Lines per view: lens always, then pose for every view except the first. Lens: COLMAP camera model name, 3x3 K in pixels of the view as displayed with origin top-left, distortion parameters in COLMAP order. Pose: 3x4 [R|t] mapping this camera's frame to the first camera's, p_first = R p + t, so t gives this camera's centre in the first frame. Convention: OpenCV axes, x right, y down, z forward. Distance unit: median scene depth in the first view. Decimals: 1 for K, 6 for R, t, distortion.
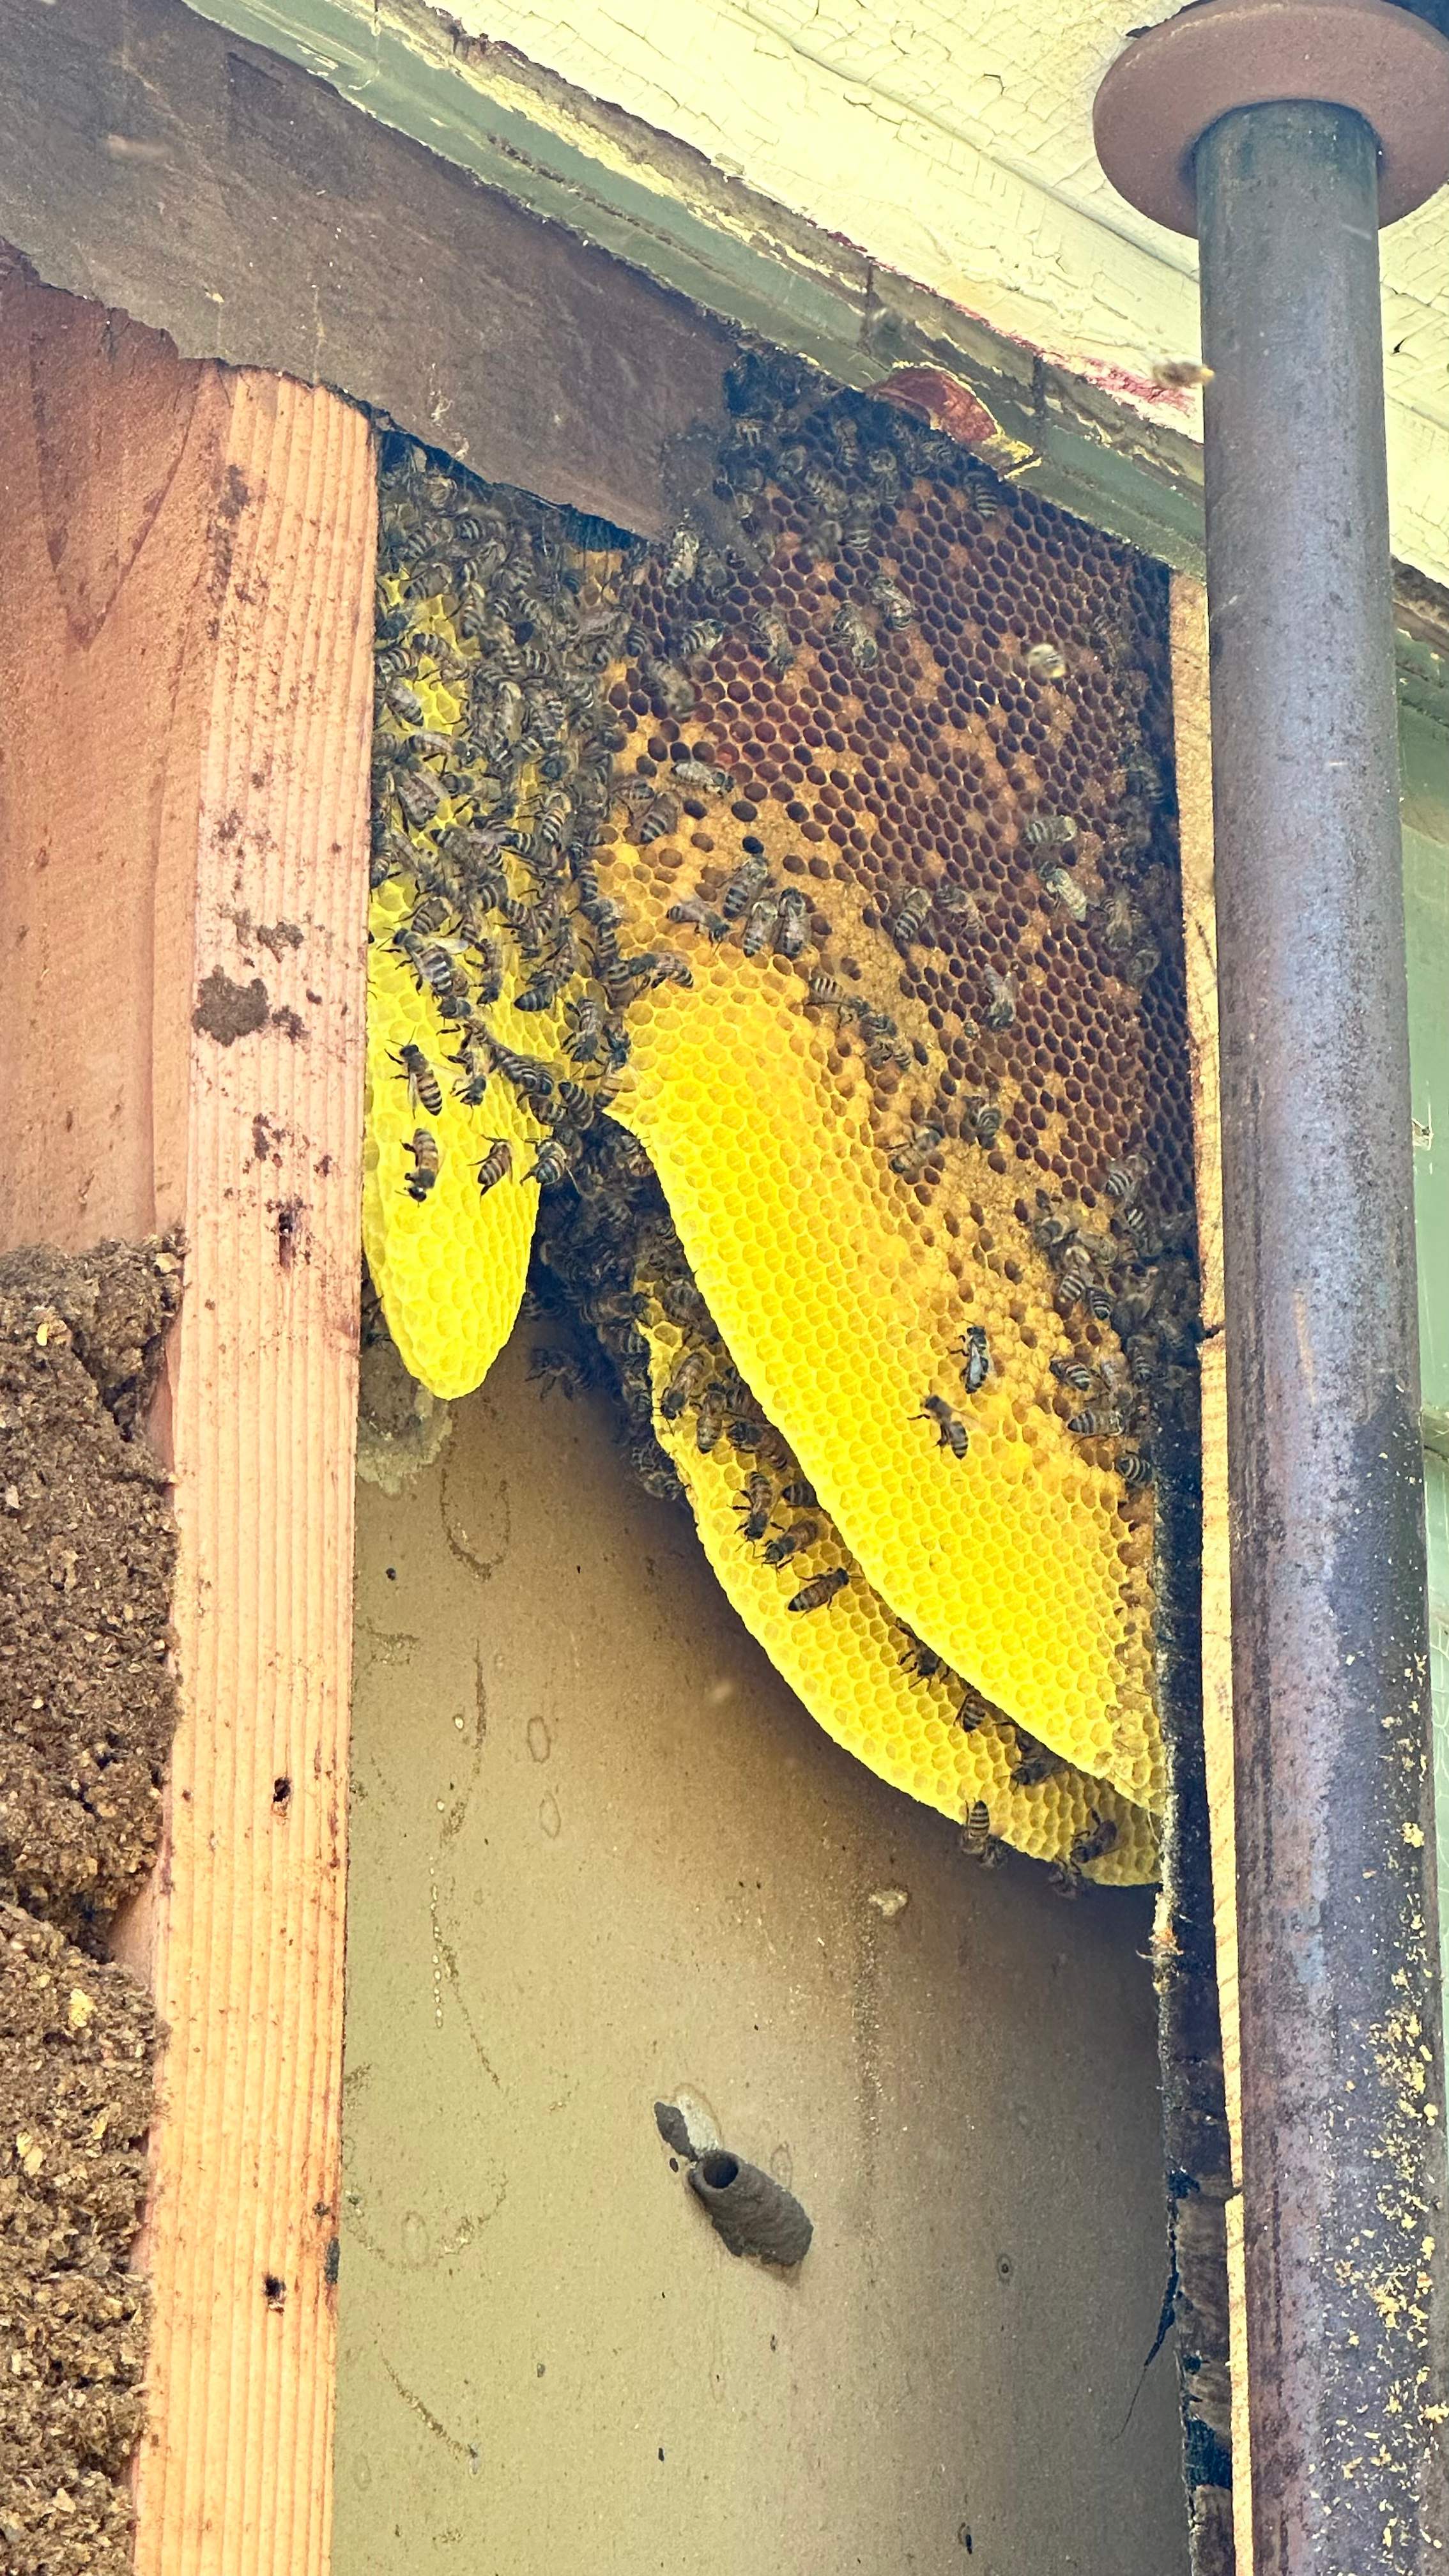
lens RADIAL K [[7661.9, 0, 724.5], [0, 7661.9, 1288.0], [0, 0, 1]] dist [-0.553366, 13.209981]
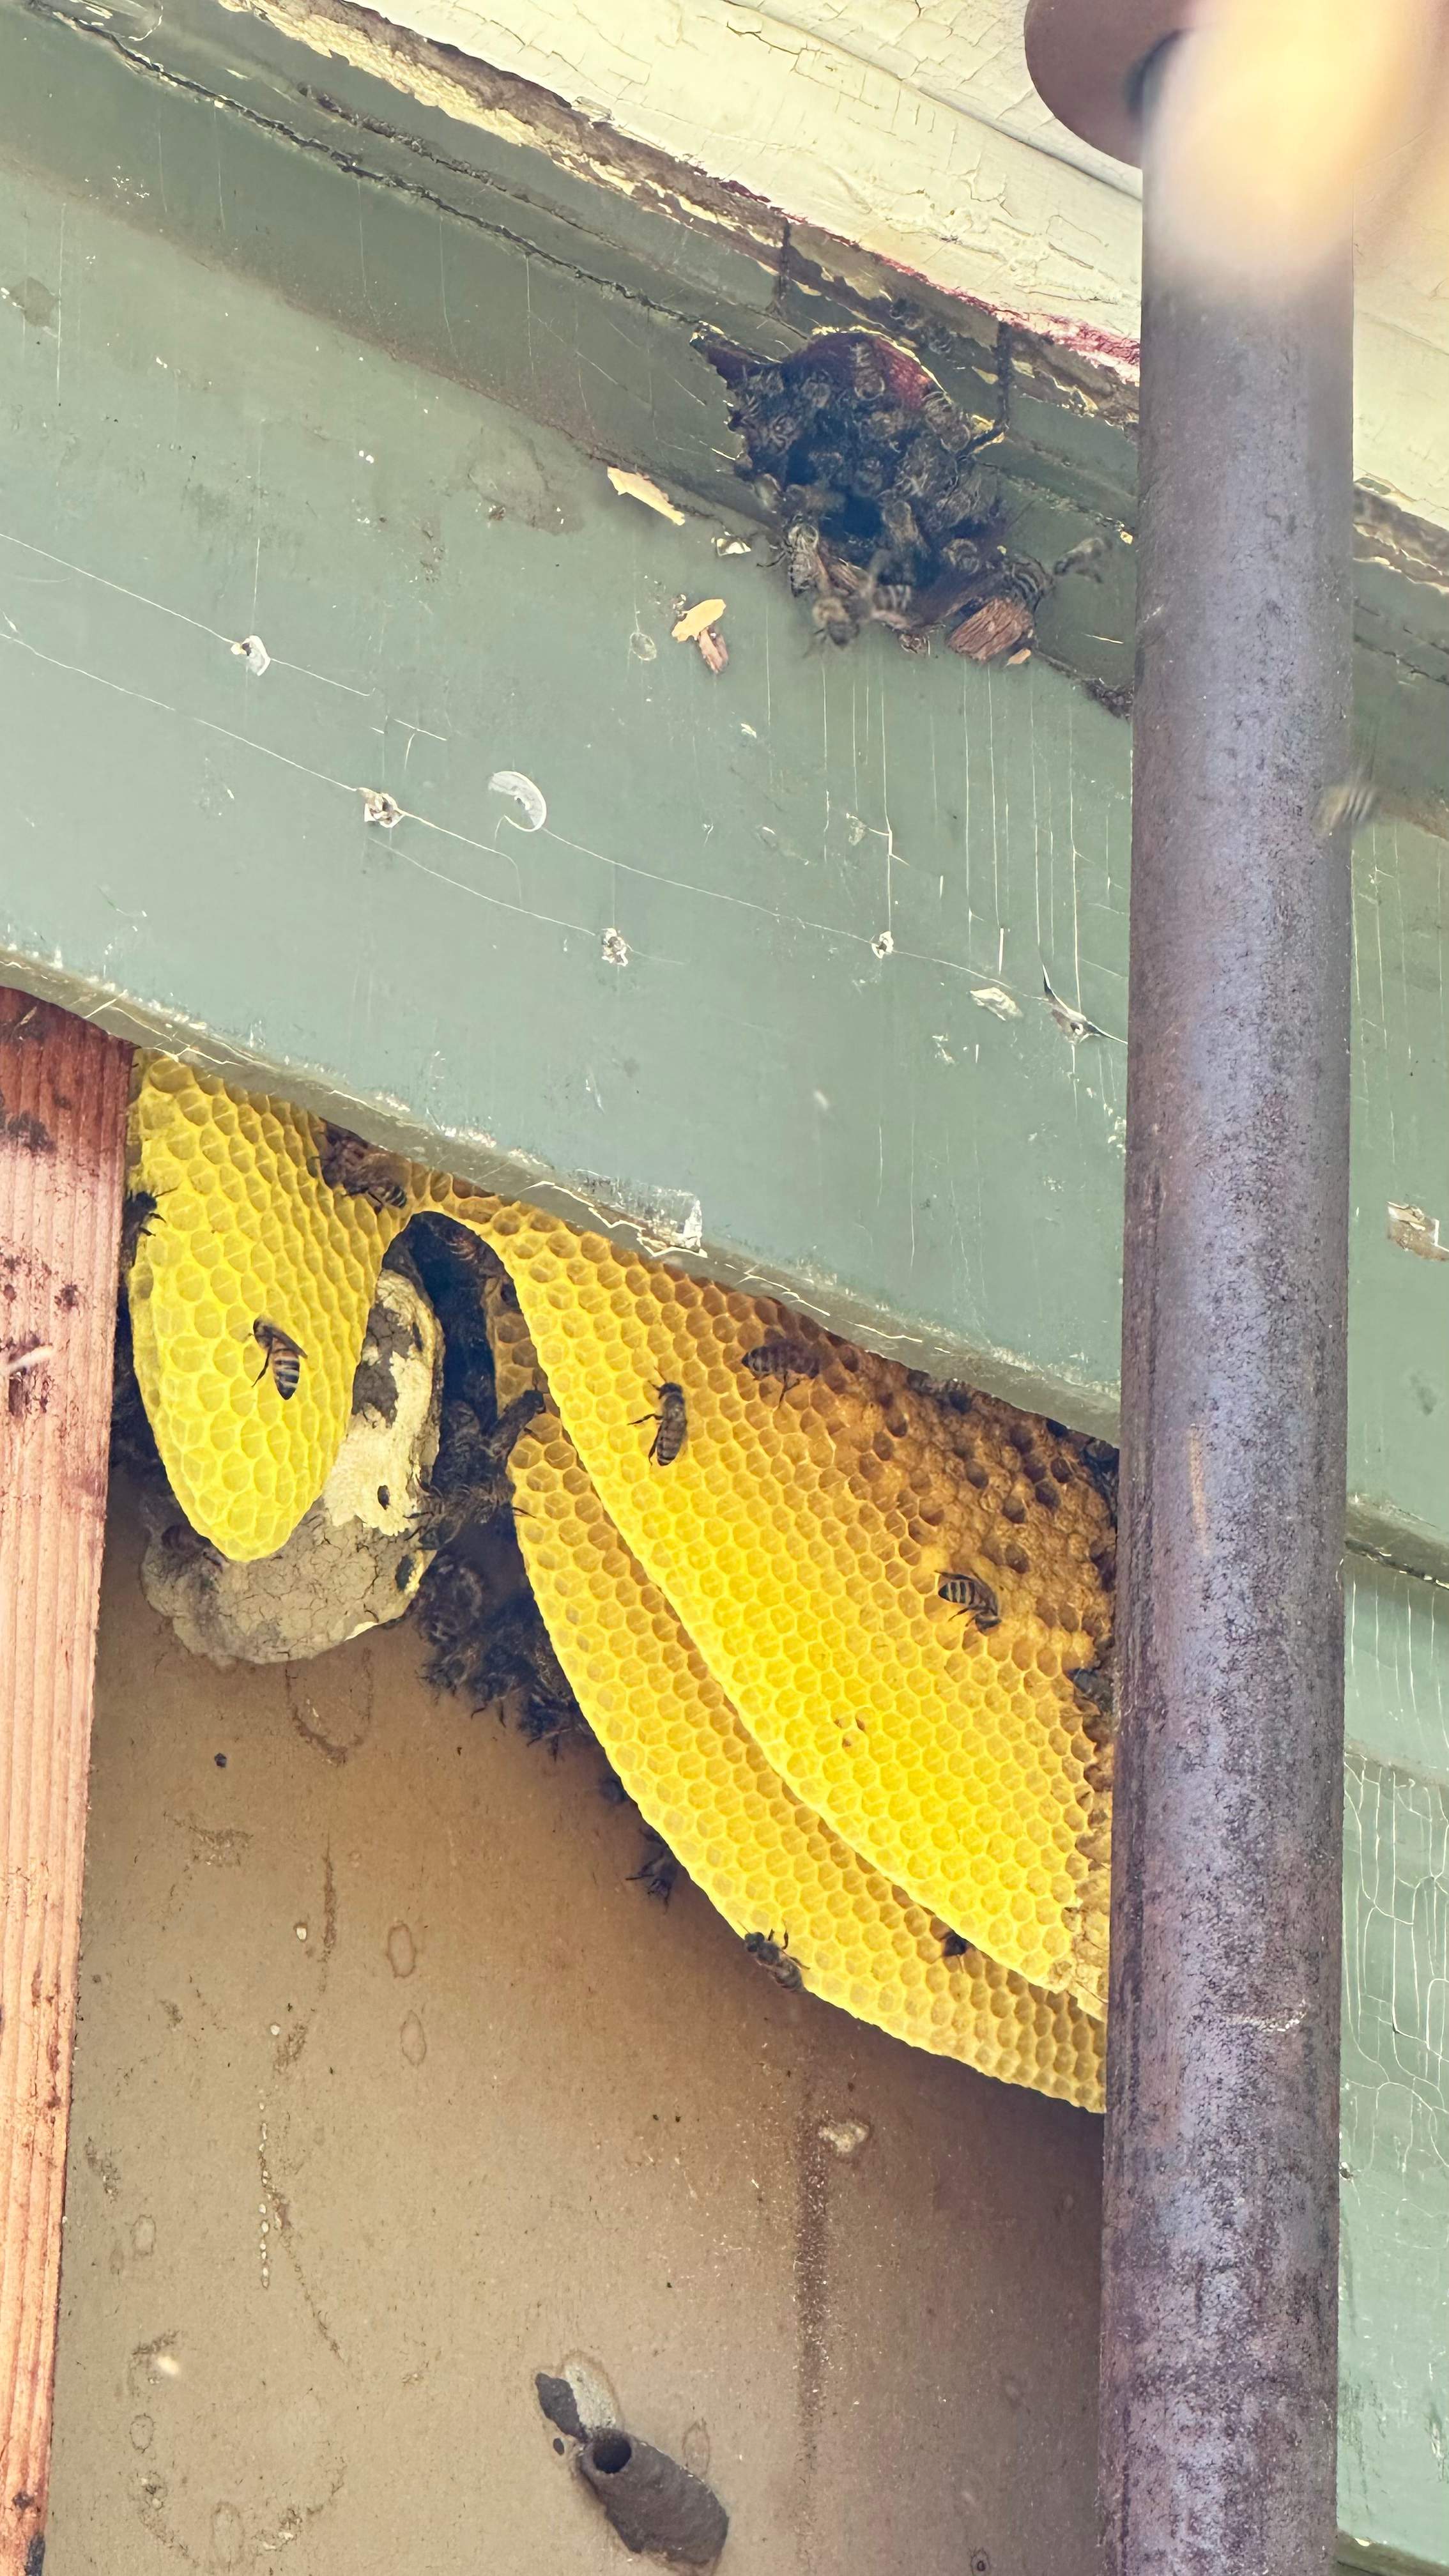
lens RADIAL K [[9924.8, 0, 724.5], [0, 9924.8, 1288.0], [0, 0, 1]] dist [-0.591209, 13.863977]
pose [[0.996530, -0.014756, -0.081916, 0.108761], [0.014587, 0.999890, -0.002659, -0.012380], [0.081946, 0.001455, 0.996636, -0.107990]]
